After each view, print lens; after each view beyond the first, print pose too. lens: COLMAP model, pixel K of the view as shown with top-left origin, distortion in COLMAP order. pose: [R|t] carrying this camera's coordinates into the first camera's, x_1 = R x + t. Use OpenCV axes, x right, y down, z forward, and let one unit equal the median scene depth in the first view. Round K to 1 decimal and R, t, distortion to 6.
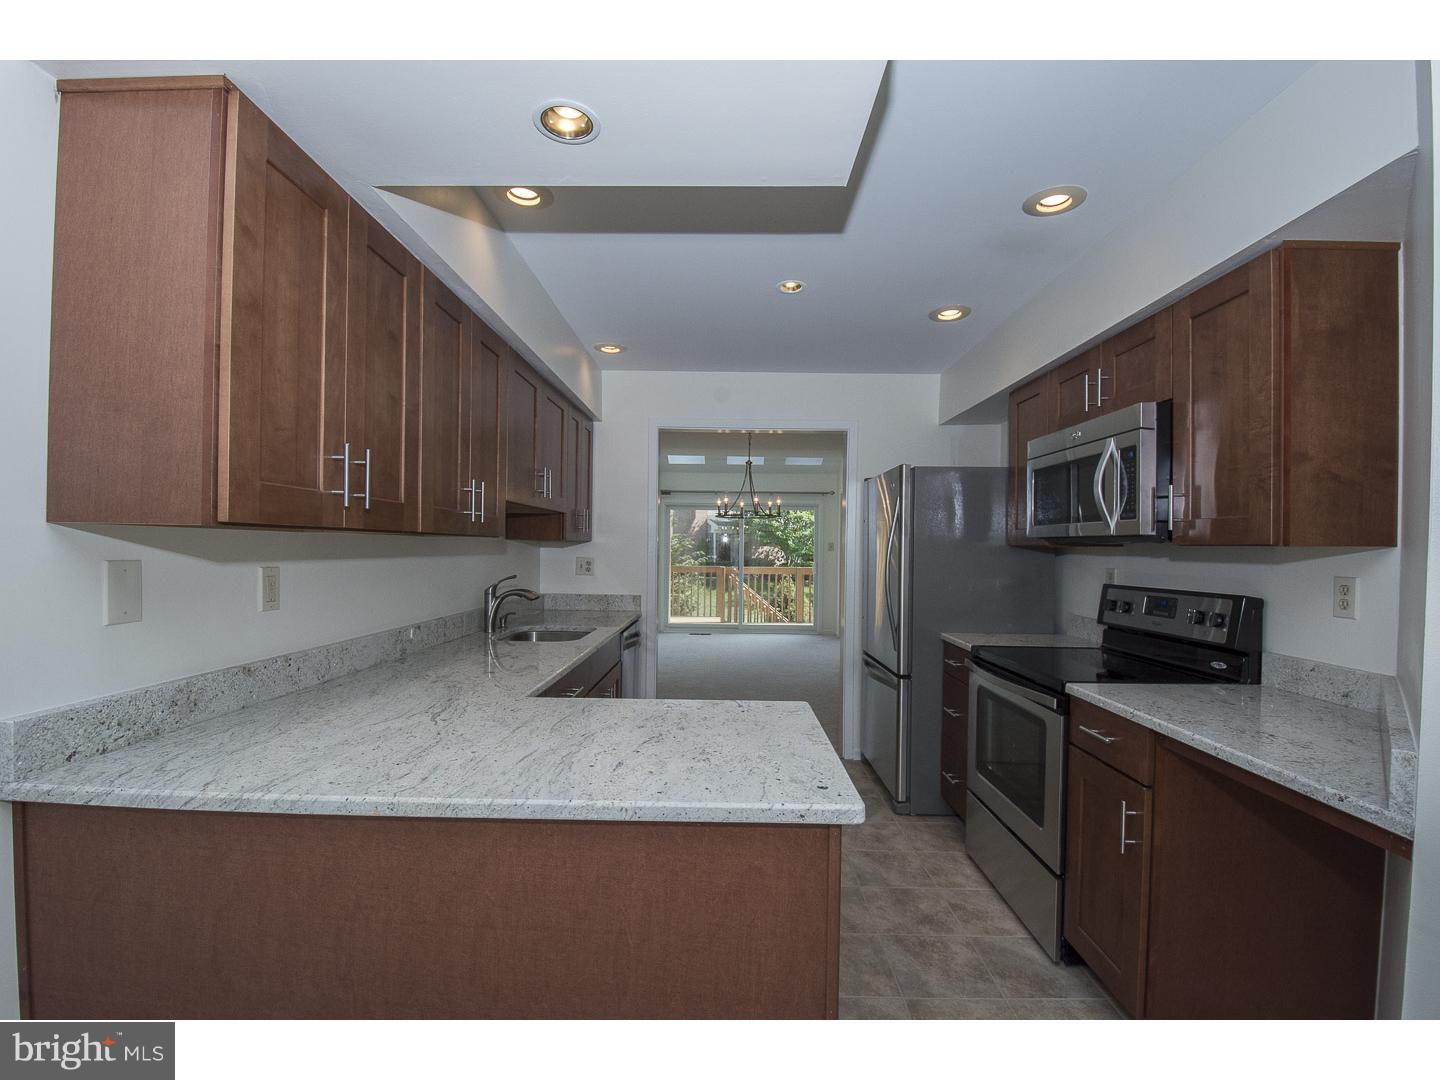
lens RADIAL K [[628.2, 0, 716.8], [0, 628.2, 554.5], [0, 0, 1]] dist [0.009045, -0.021000]
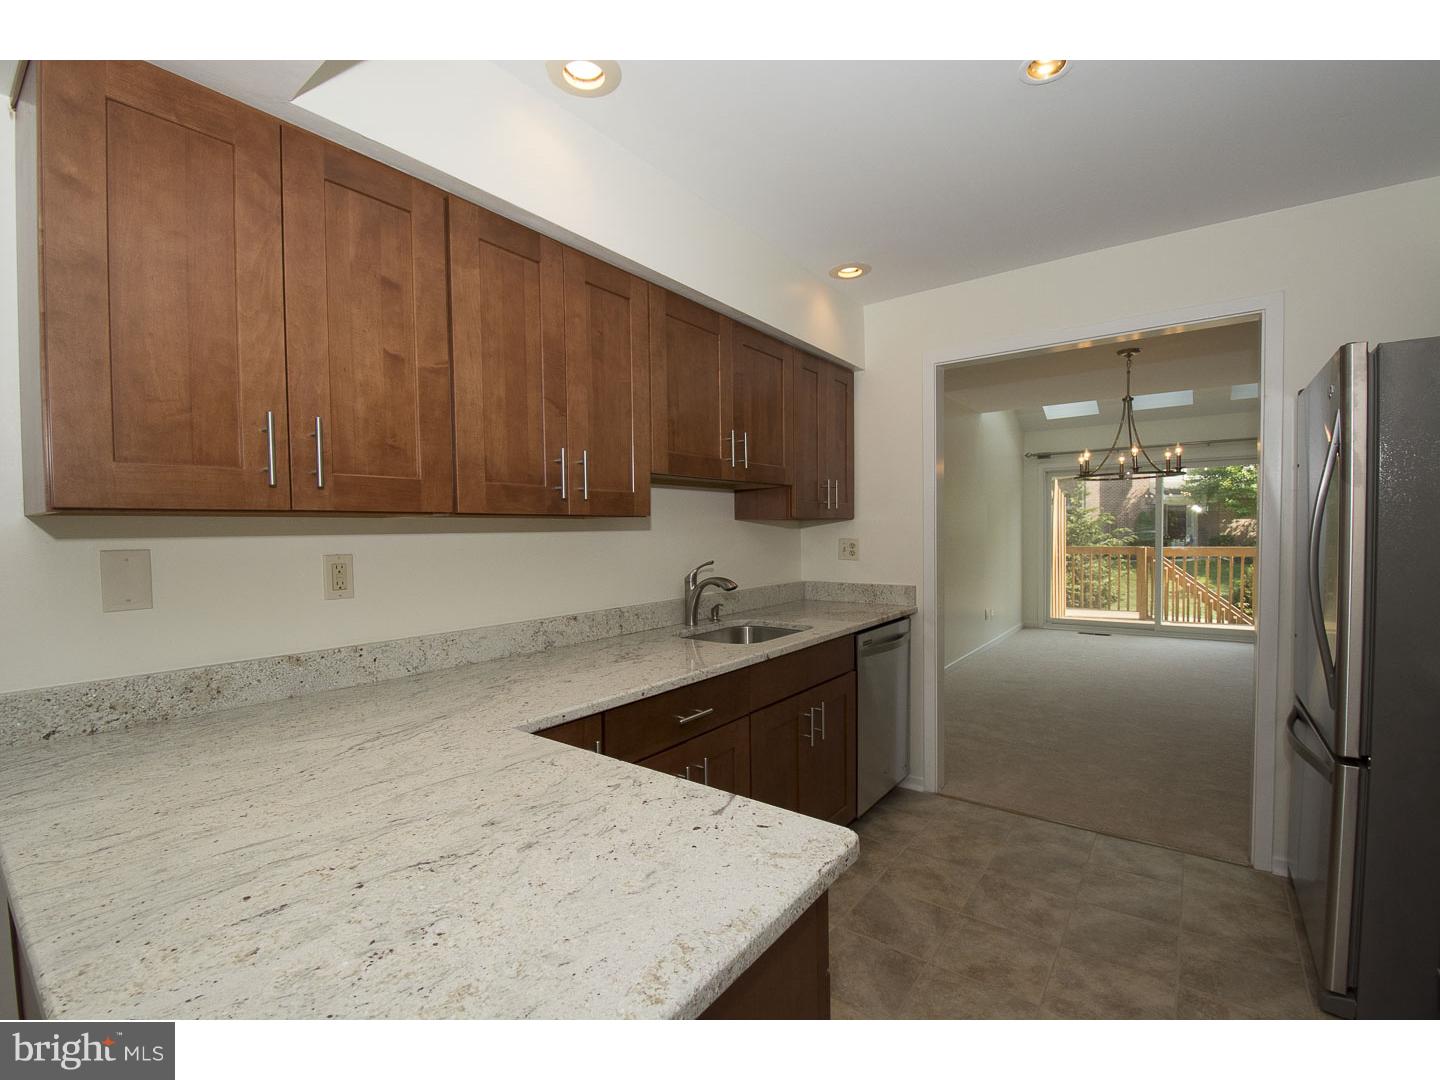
lens RADIAL K [[628.2, 0, 716.8], [0, 628.2, 554.5], [0, 0, 1]] dist [0.009045, -0.021000]
pose [[0.805454, -0.003276, -0.592649, 0.210108], [0.019961, 0.999567, 0.021603, 0.006255], [0.592322, -0.029230, 0.805171, 0.341437]]
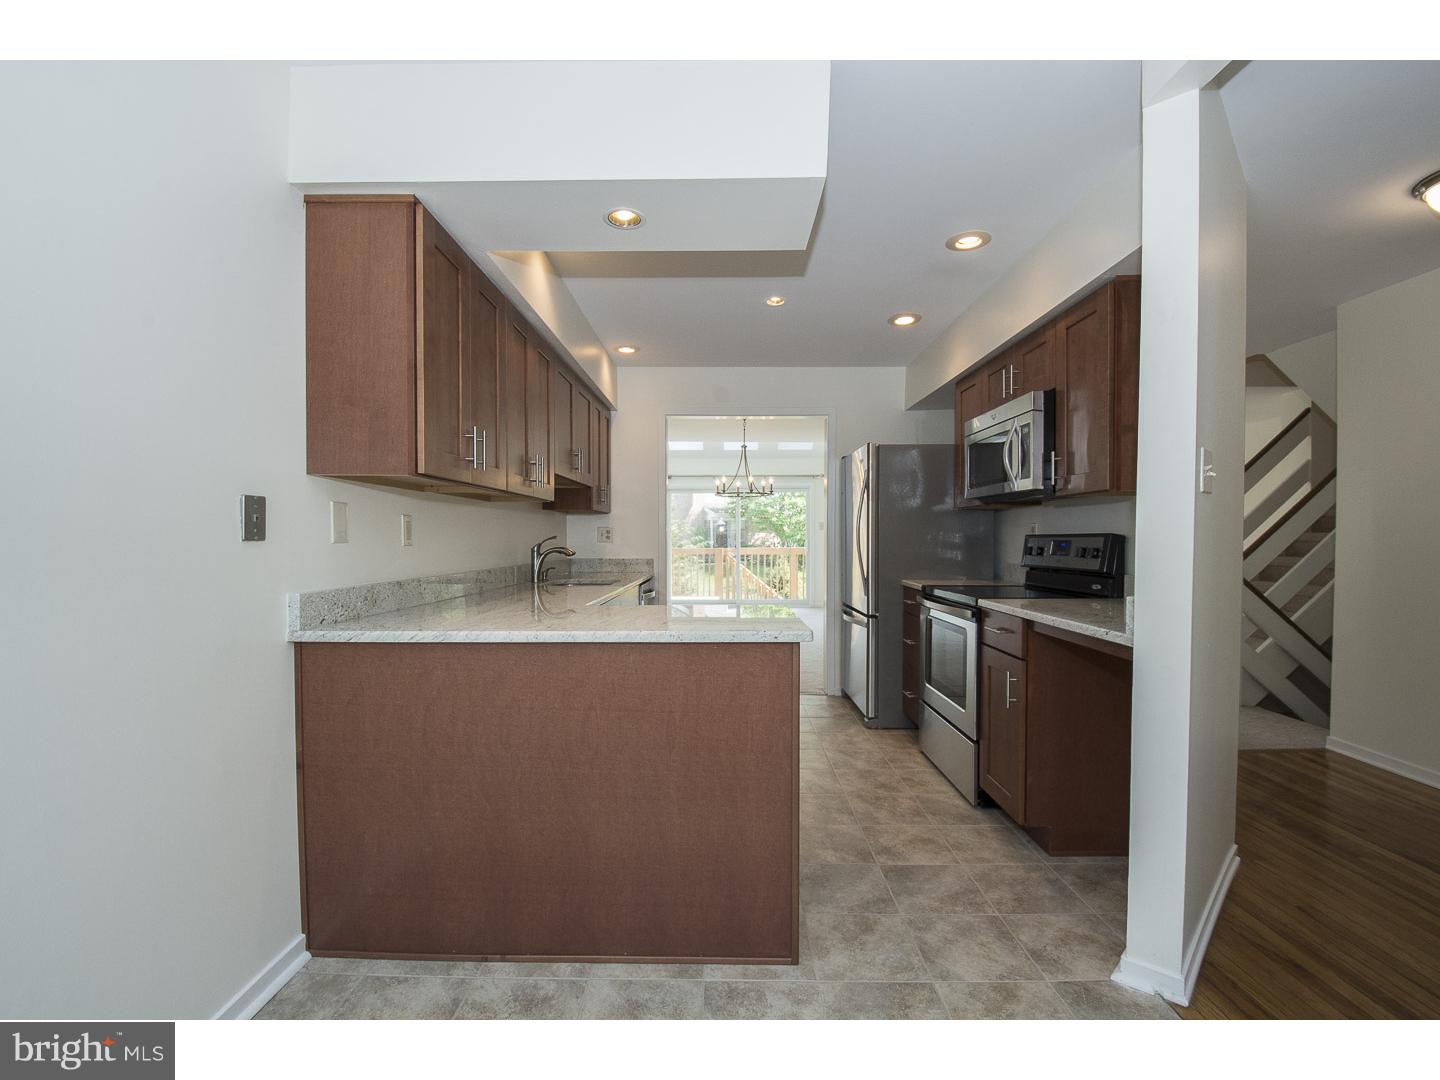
lens RADIAL K [[628.2, 0, 716.8], [0, 628.2, 554.5], [0, 0, 1]] dist [0.009045, -0.021000]
pose [[0.999901, -0.013068, 0.005159, -0.011743], [0.012978, 0.999770, 0.017095, 0.056901], [-0.005381, -0.017026, 0.999841, -0.259652]]
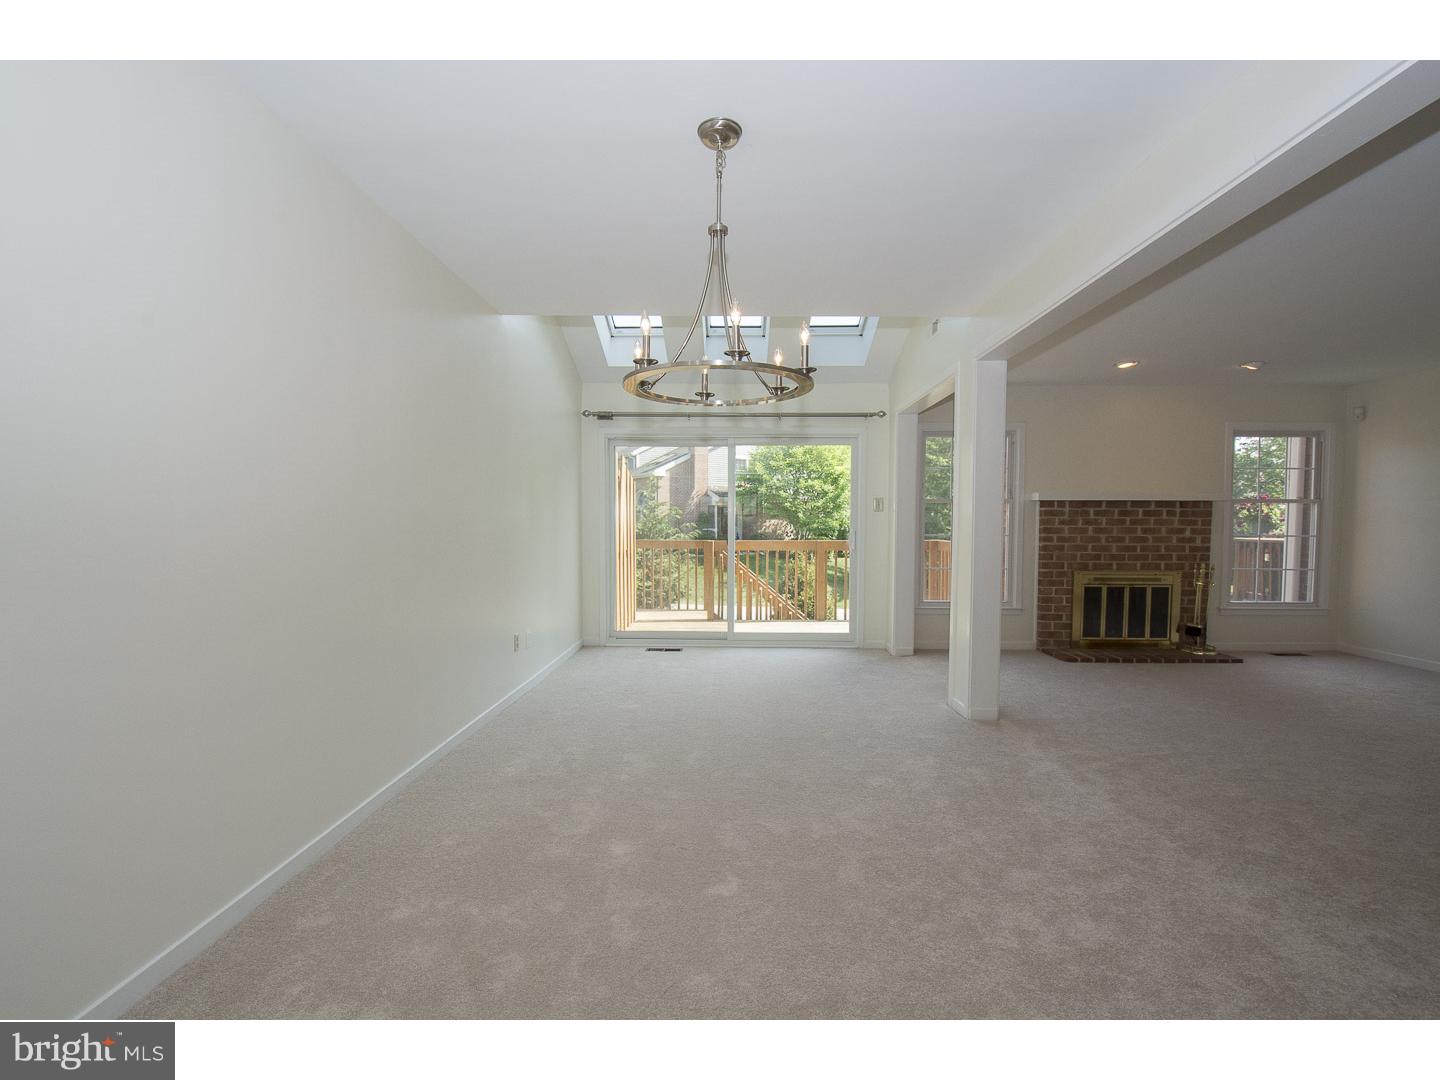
lens RADIAL K [[628.2, 0, 716.8], [0, 628.2, 554.5], [0, 0, 1]] dist [0.009045, -0.021000]
pose [[0.999906, -0.005931, -0.012359, 0.117377], [0.006377, 0.999318, 0.036358, 0.045468], [0.012135, -0.036434, 0.999262, 1.399797]]
